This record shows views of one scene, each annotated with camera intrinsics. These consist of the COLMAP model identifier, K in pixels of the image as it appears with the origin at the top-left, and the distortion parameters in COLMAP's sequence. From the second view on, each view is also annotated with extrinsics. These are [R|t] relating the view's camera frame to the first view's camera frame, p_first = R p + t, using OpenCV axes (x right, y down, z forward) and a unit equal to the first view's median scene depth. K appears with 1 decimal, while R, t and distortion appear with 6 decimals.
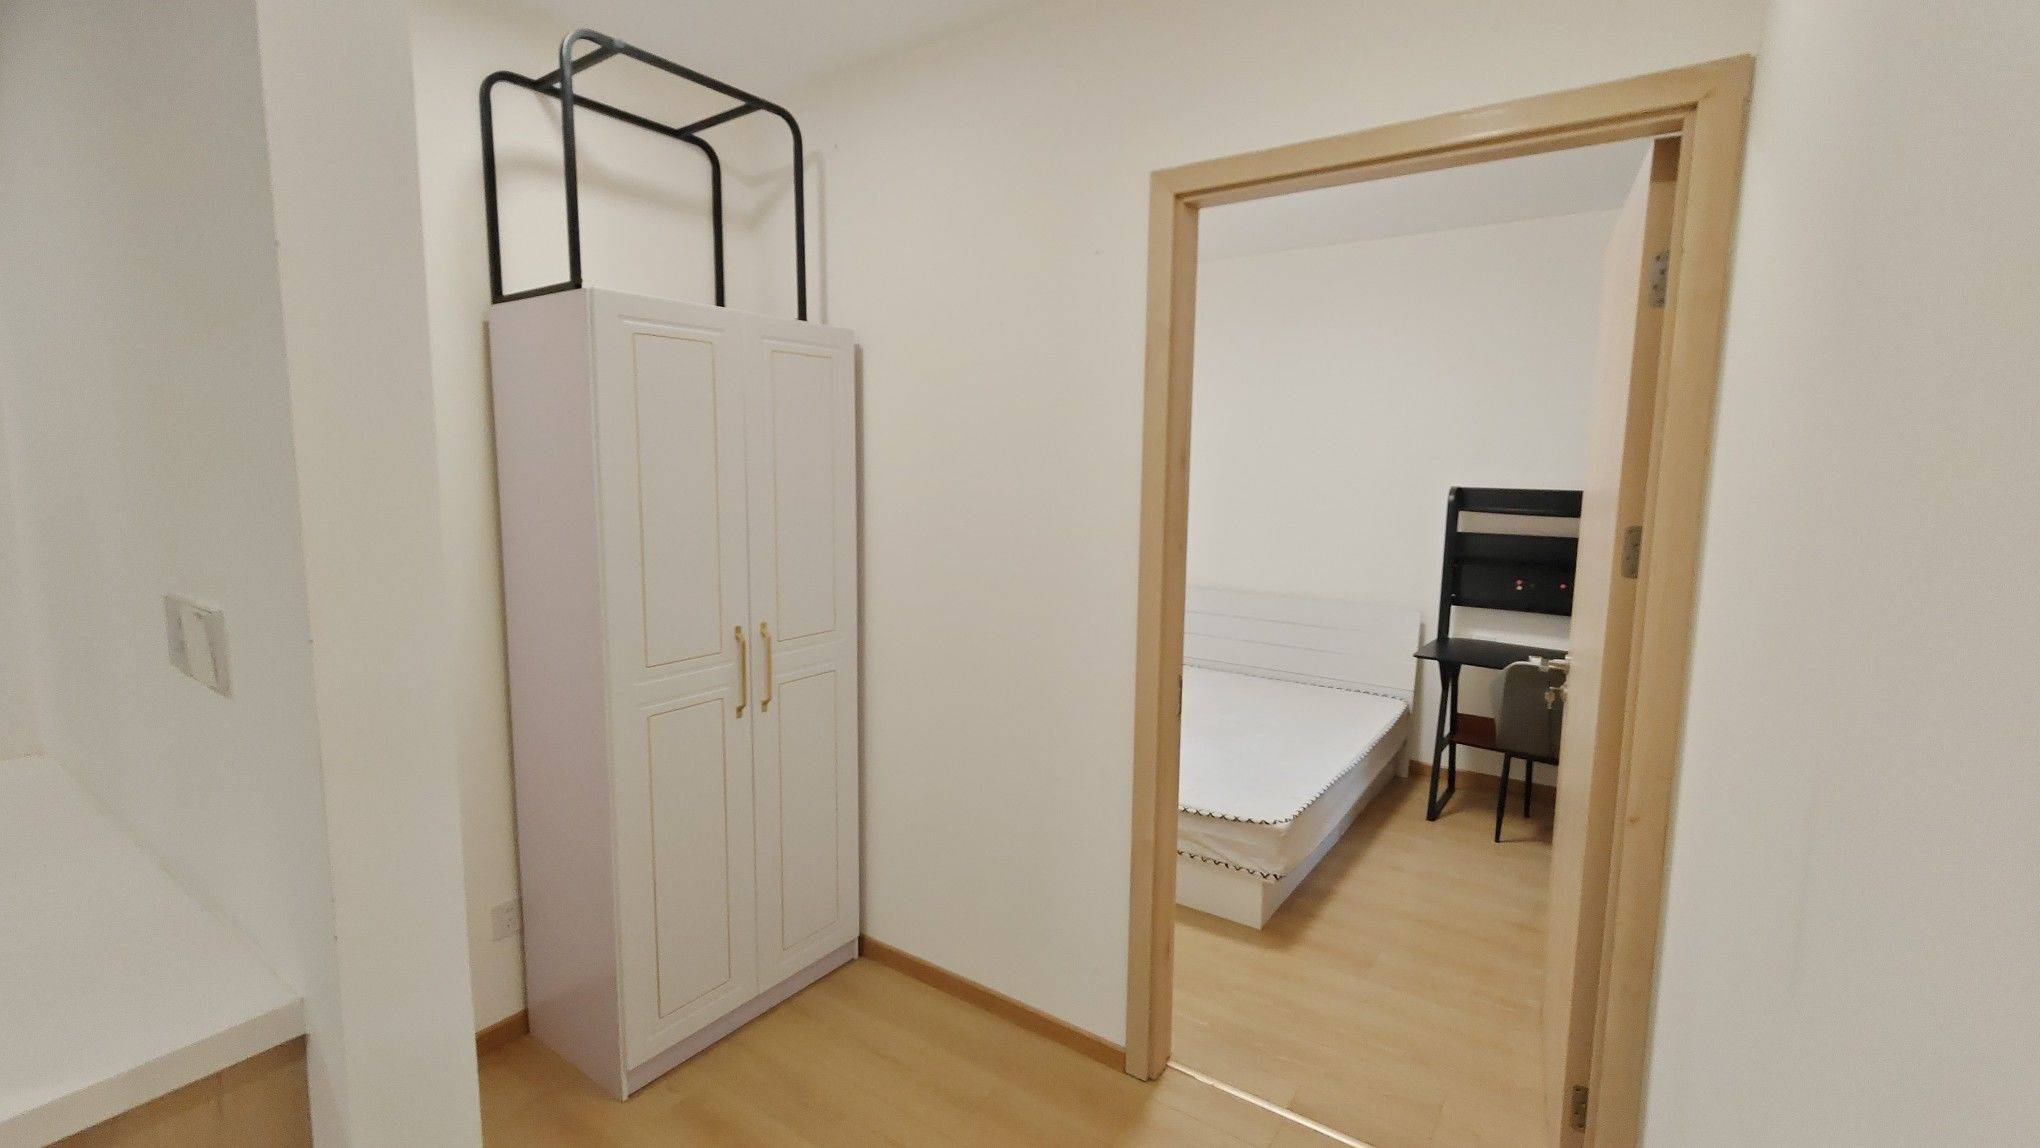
lens RADIAL K [[903.8, 0, 1015.0], [0, 903.8, 566.0], [0, 0, 1]] dist [-0.003803, 0.006584]
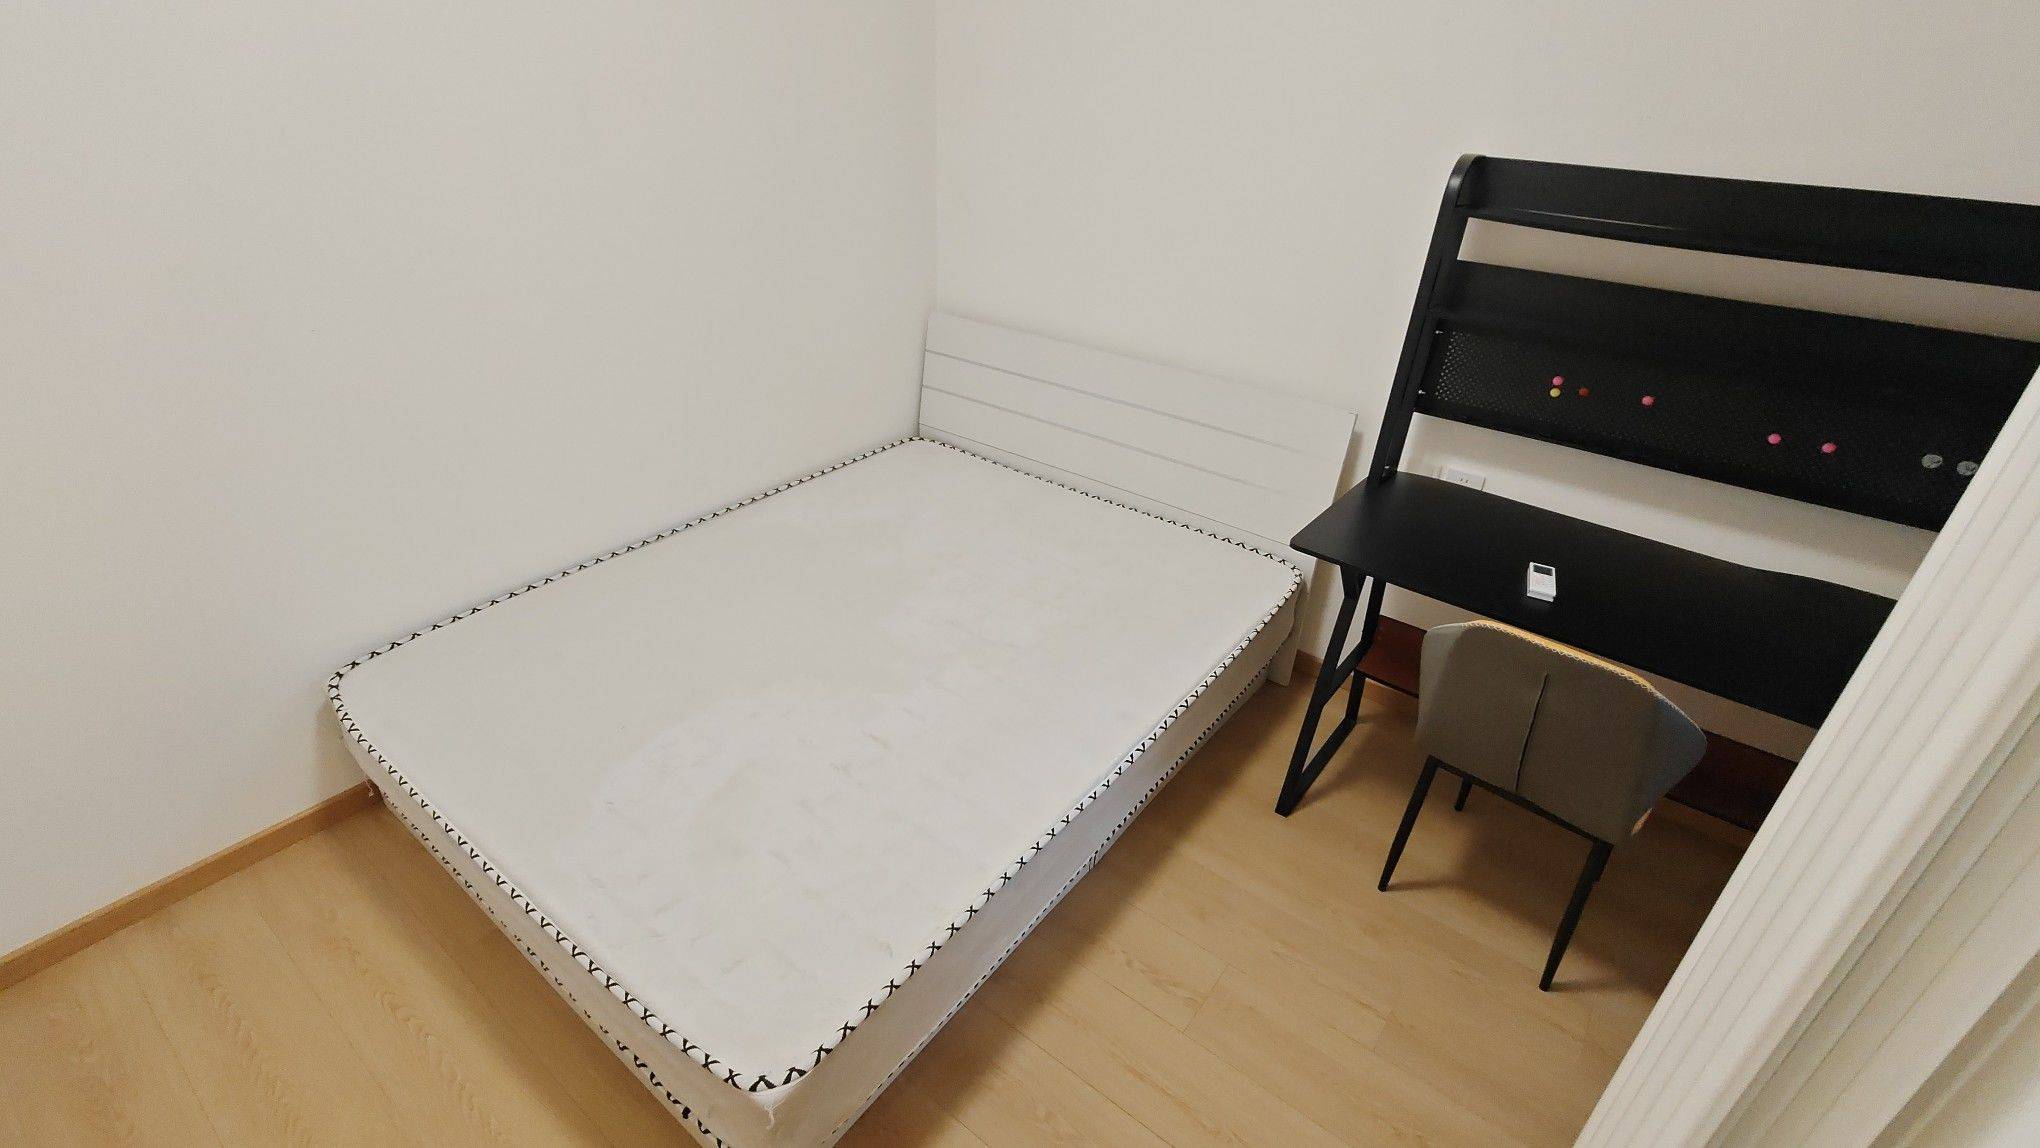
lens RADIAL K [[903.8, 0, 1015.0], [0, 903.8, 566.0], [0, 0, 1]] dist [-0.003803, 0.006584]
pose [[0.998756, 0.046597, -0.017744, 0.281815], [-0.036210, 0.922488, 0.384325, -0.063613], [0.034277, -0.383204, 0.923027, 0.508543]]
